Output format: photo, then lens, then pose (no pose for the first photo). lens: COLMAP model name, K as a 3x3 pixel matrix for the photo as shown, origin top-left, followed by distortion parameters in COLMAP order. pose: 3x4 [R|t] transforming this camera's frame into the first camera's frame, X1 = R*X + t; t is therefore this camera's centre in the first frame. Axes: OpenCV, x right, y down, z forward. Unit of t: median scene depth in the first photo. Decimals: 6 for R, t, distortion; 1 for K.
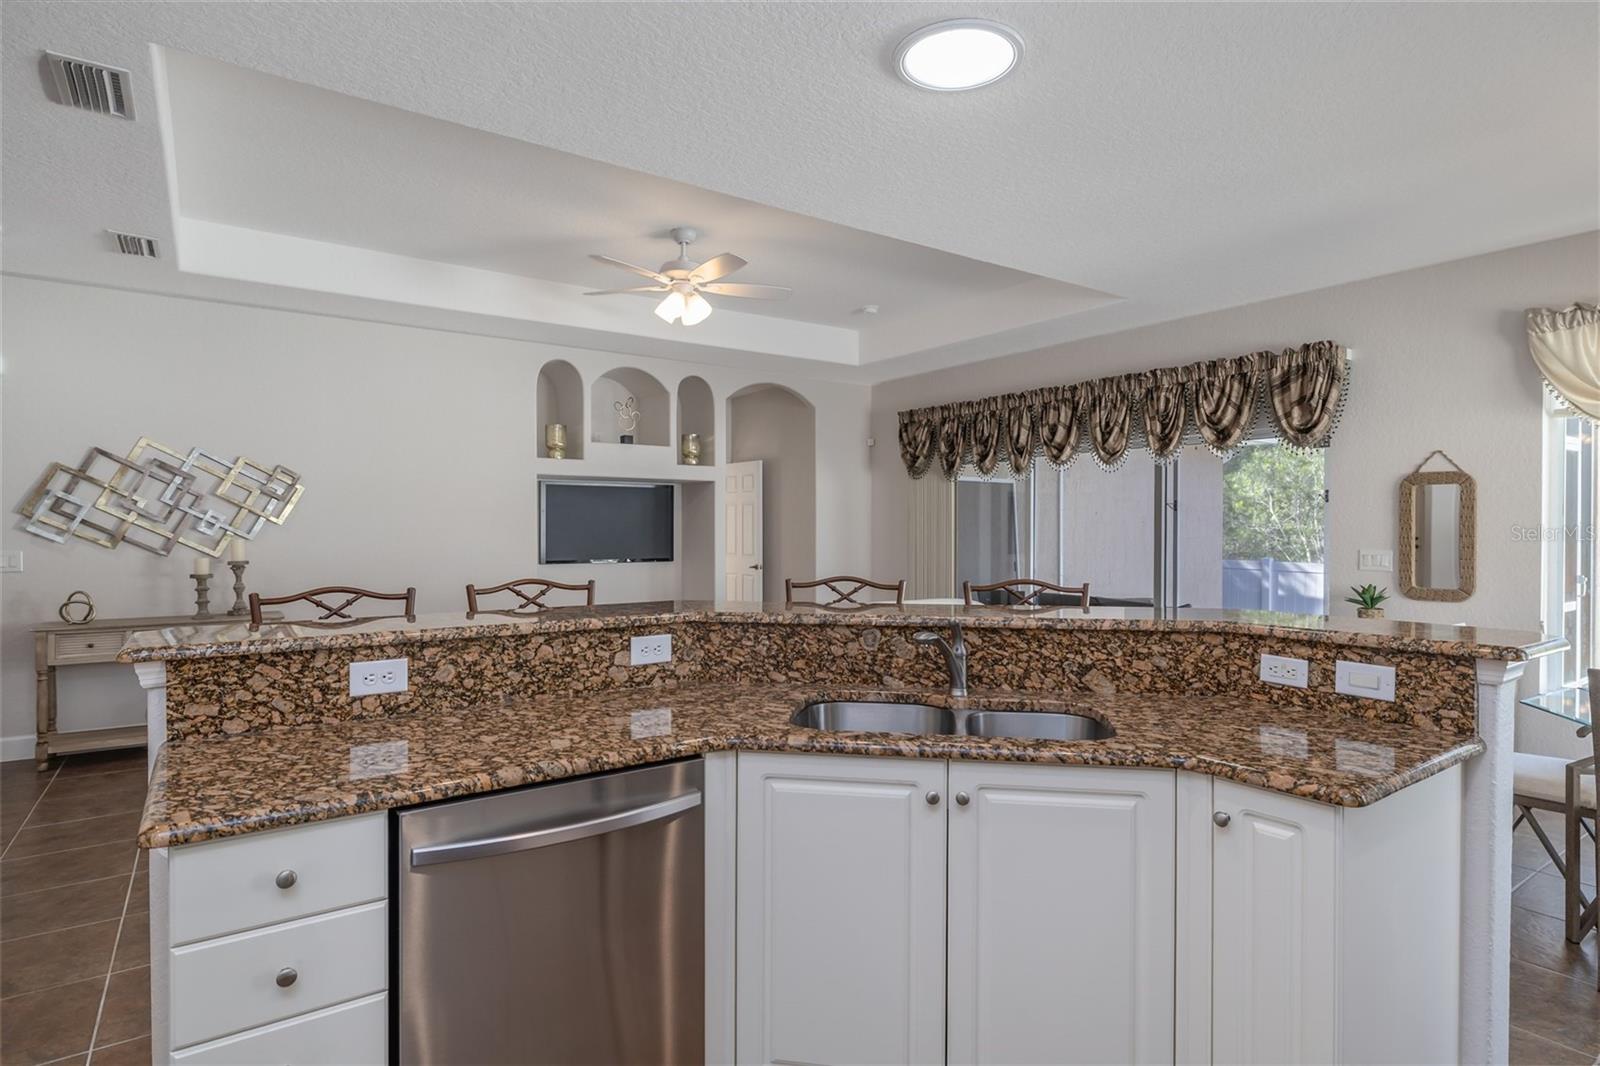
lens RADIAL K [[838.2, 0, 801.7], [0, 838.2, 527.4], [0, 0, 1]] dist [-0.002552, 0.000287]
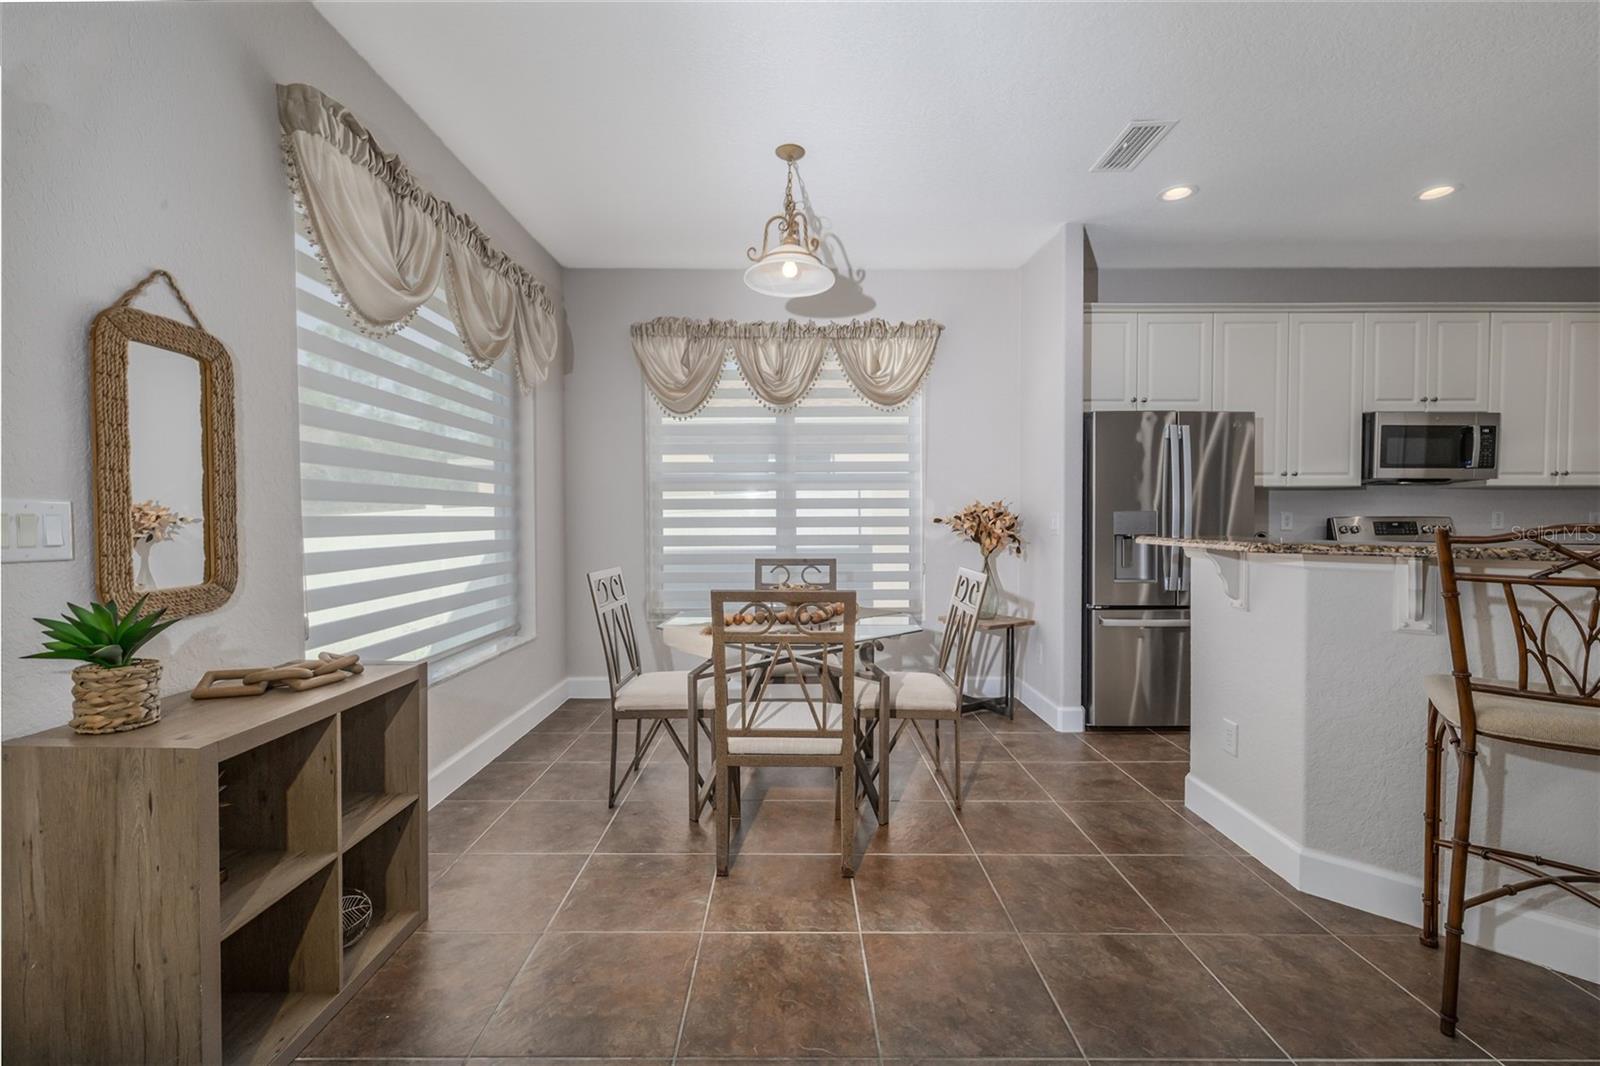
lens RADIAL K [[671.6, 0, 787.8], [0, 671.6, 534.9], [0, 0, 1]] dist [0.001581, 0.000041]
pose [[-0.815599, -0.014143, 0.578445, 0.241942], [0.001926, 0.999629, 0.027156, 0.030448], [-0.578615, 0.023263, -0.815269, 0.920797]]
